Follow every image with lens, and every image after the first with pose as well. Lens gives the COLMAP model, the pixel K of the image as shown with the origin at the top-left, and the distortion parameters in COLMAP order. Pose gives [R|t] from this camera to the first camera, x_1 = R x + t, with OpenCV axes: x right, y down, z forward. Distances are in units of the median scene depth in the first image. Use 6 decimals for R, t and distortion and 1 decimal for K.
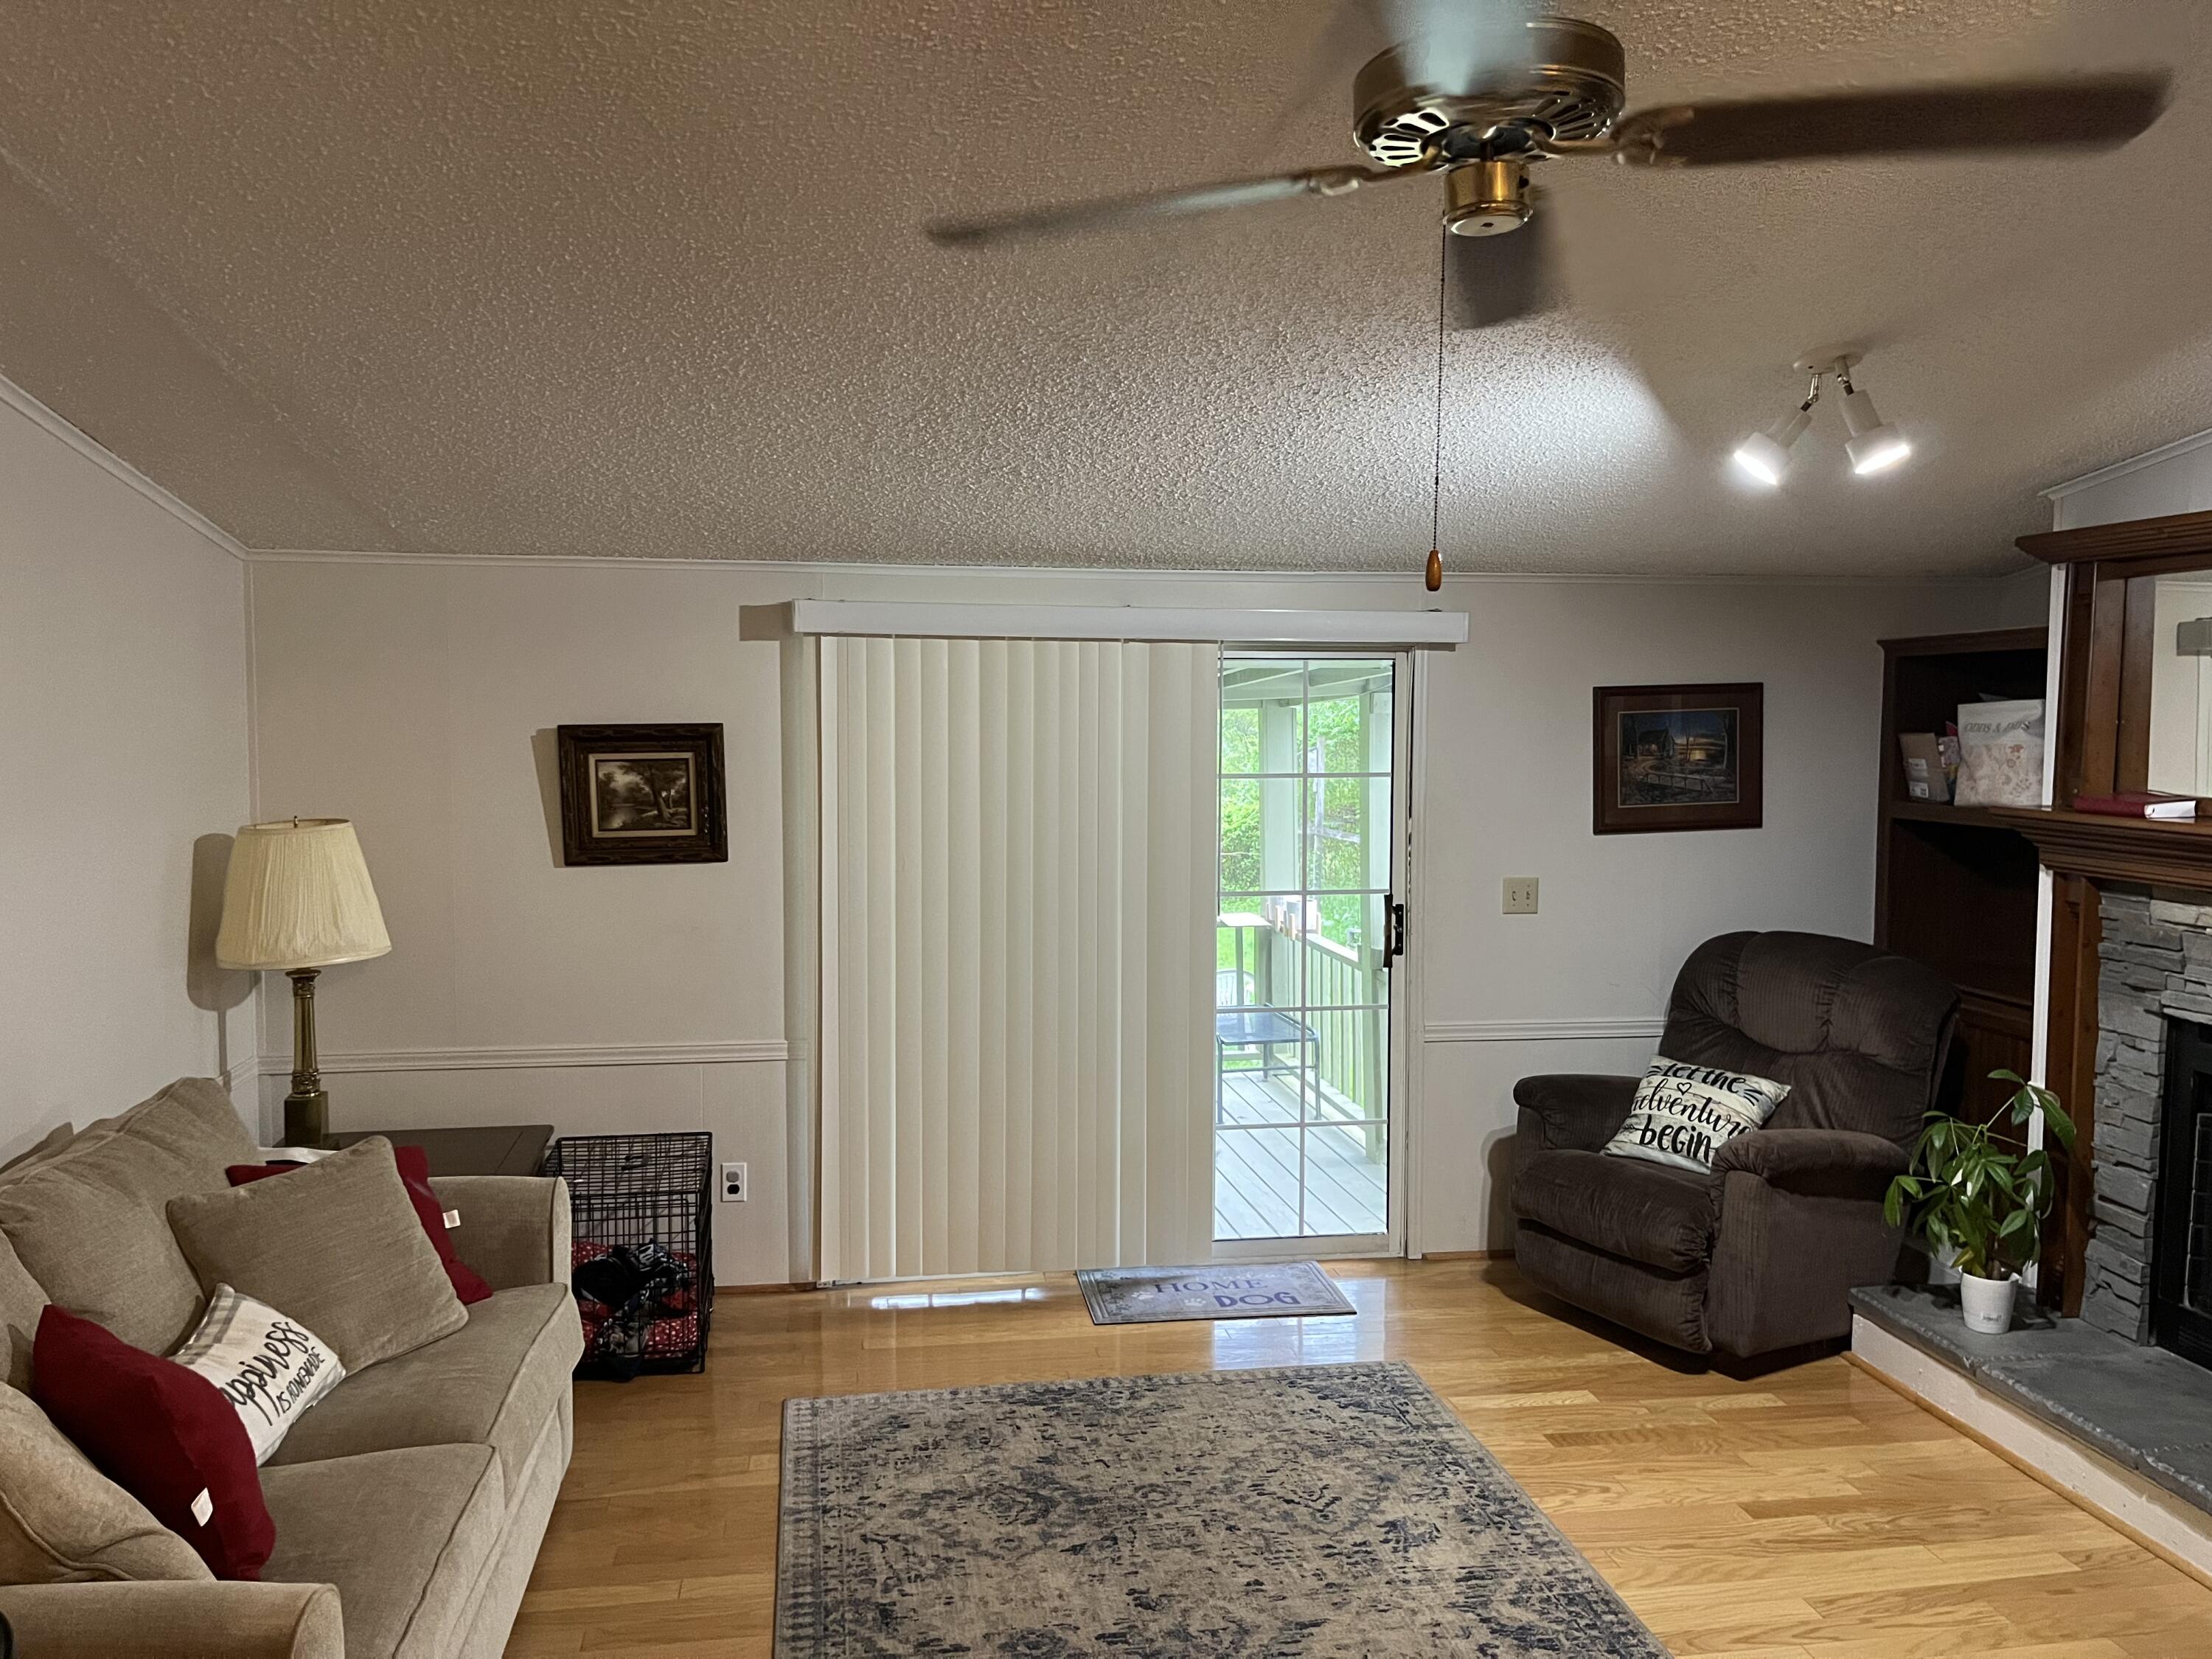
lens RADIAL K [[1681.1, 0, 1101.4], [0, 1681.1, 821.5], [0, 0, 1]] dist [0.062061, -0.091579]
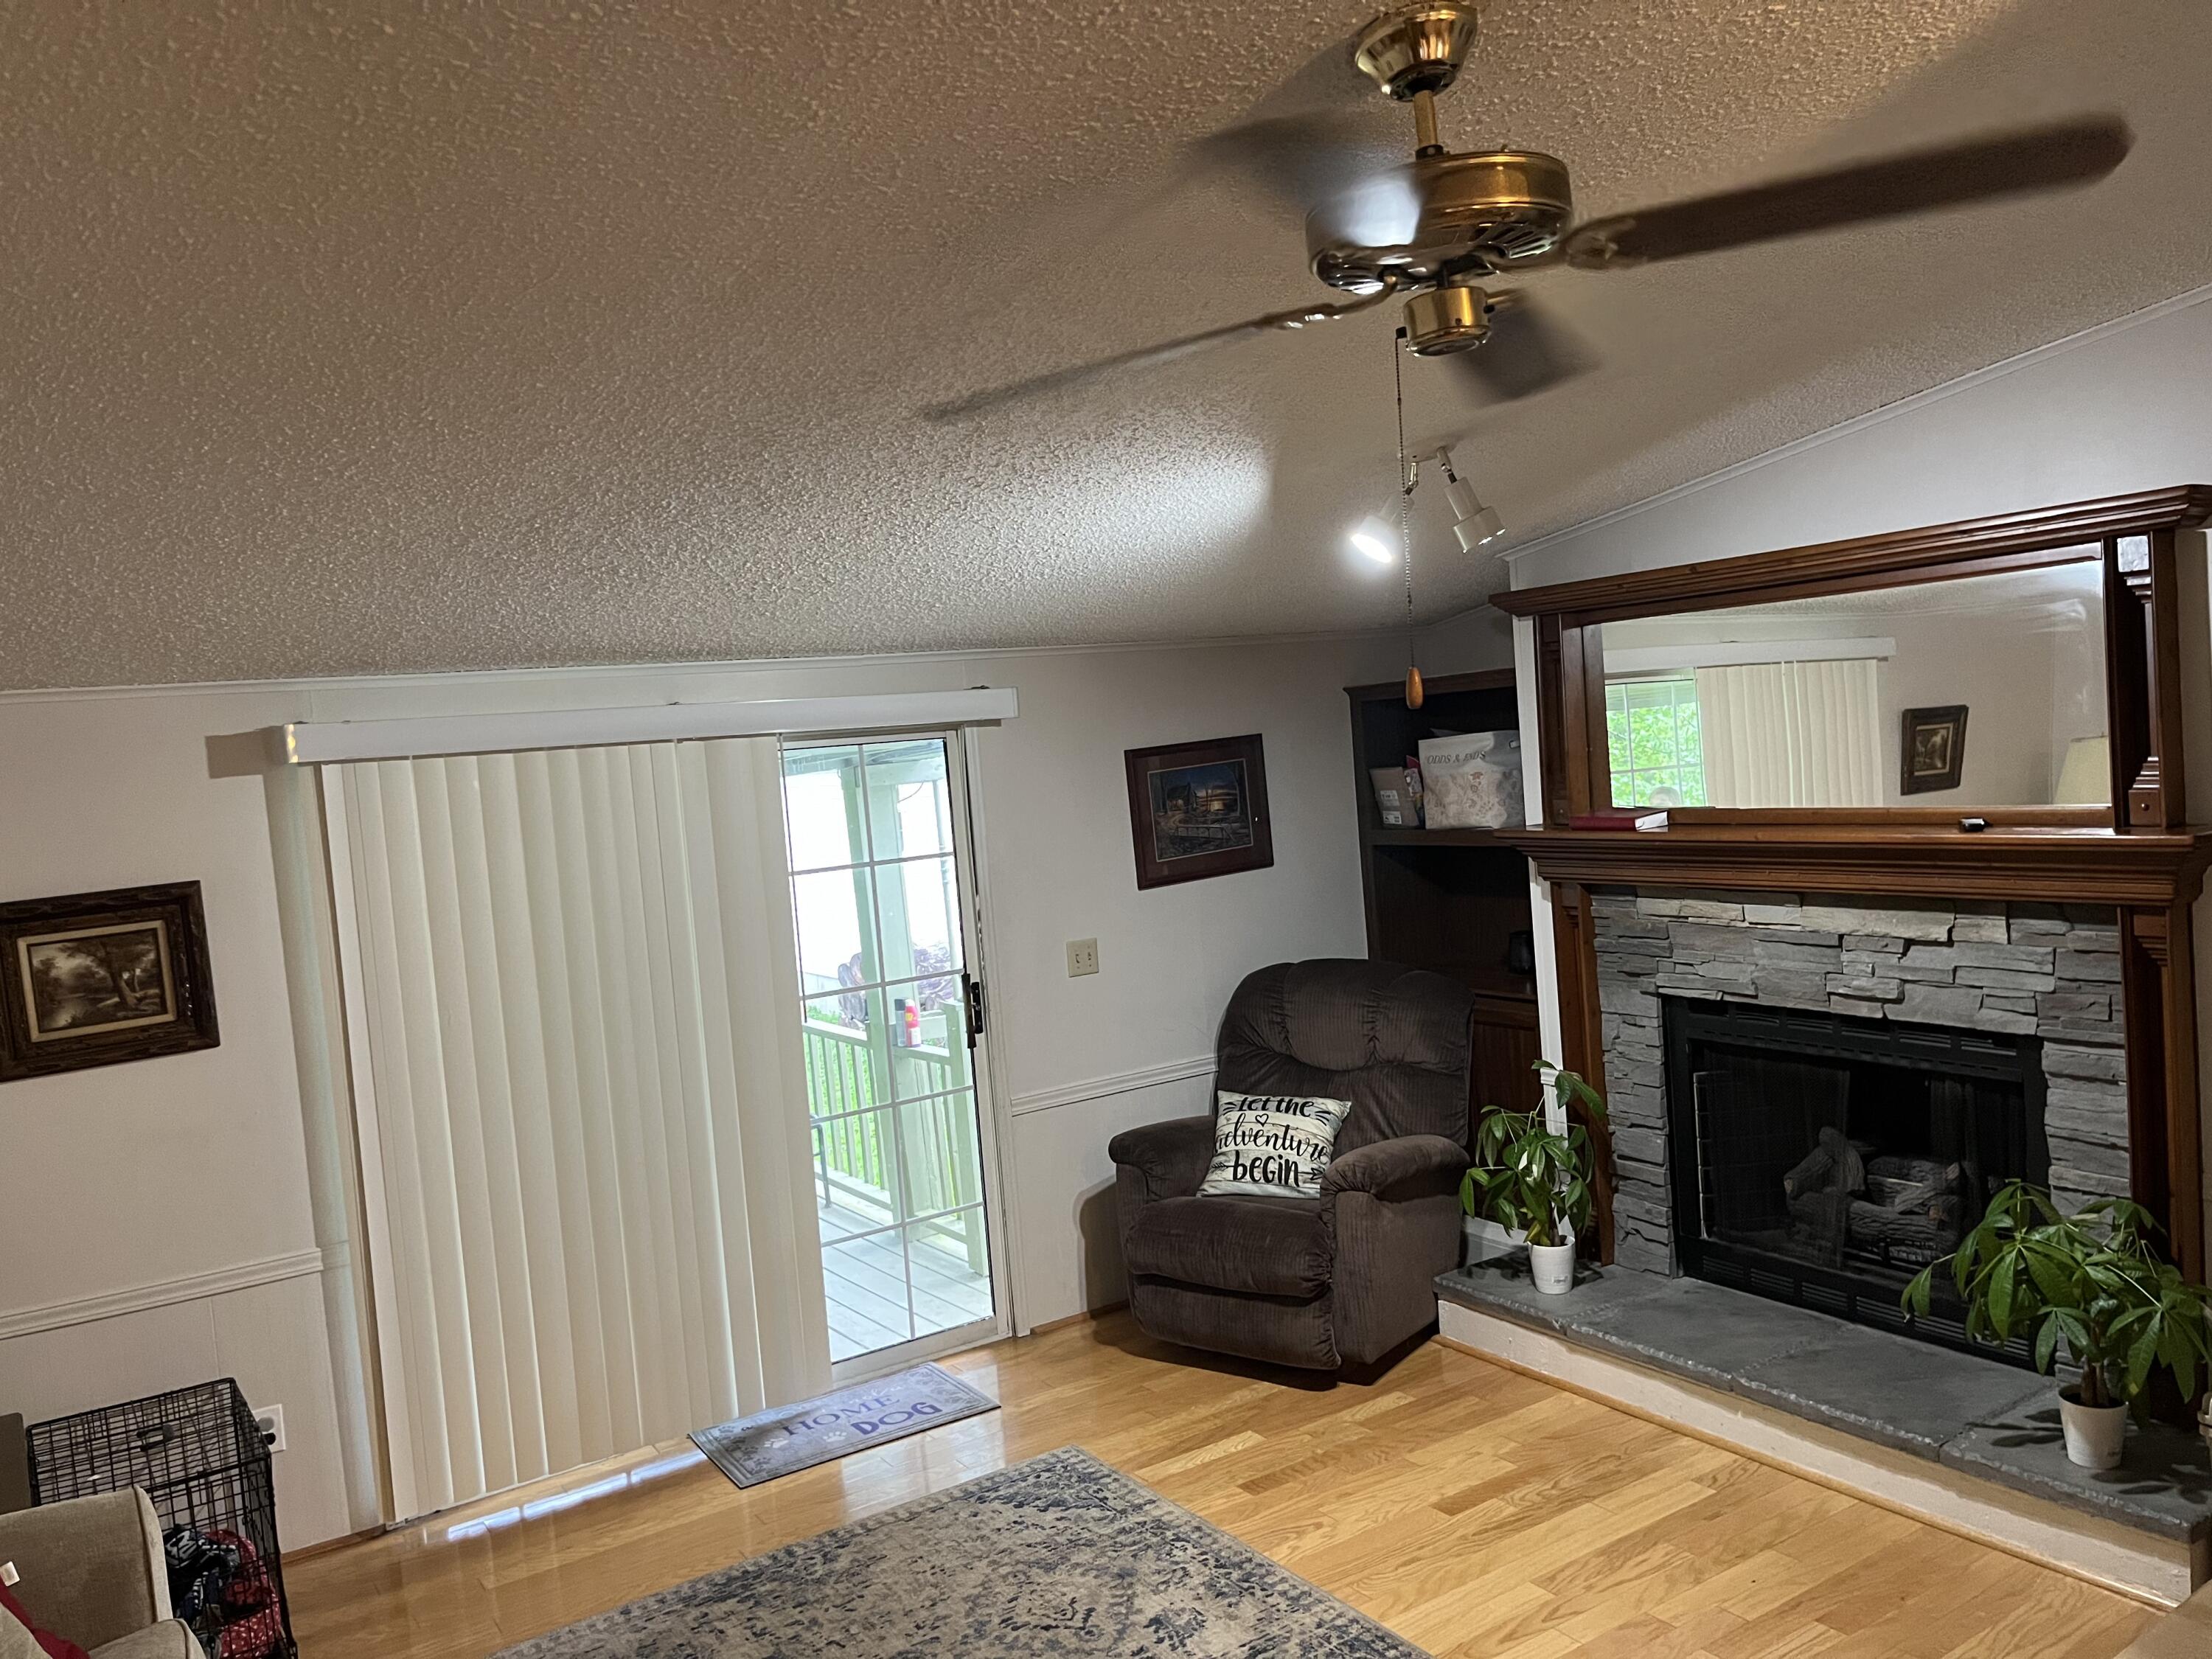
lens RADIAL K [[1672.0, 0, 1106.0], [0, 1672.0, 829.5], [0, 0, 1]] dist [0.061201, -0.080424]
pose [[0.909934, -0.099646, 0.402606, -0.160270], [0.109158, 0.994024, -0.000684, -0.035991], [-0.400132, 0.044570, 0.915373, 0.071509]]
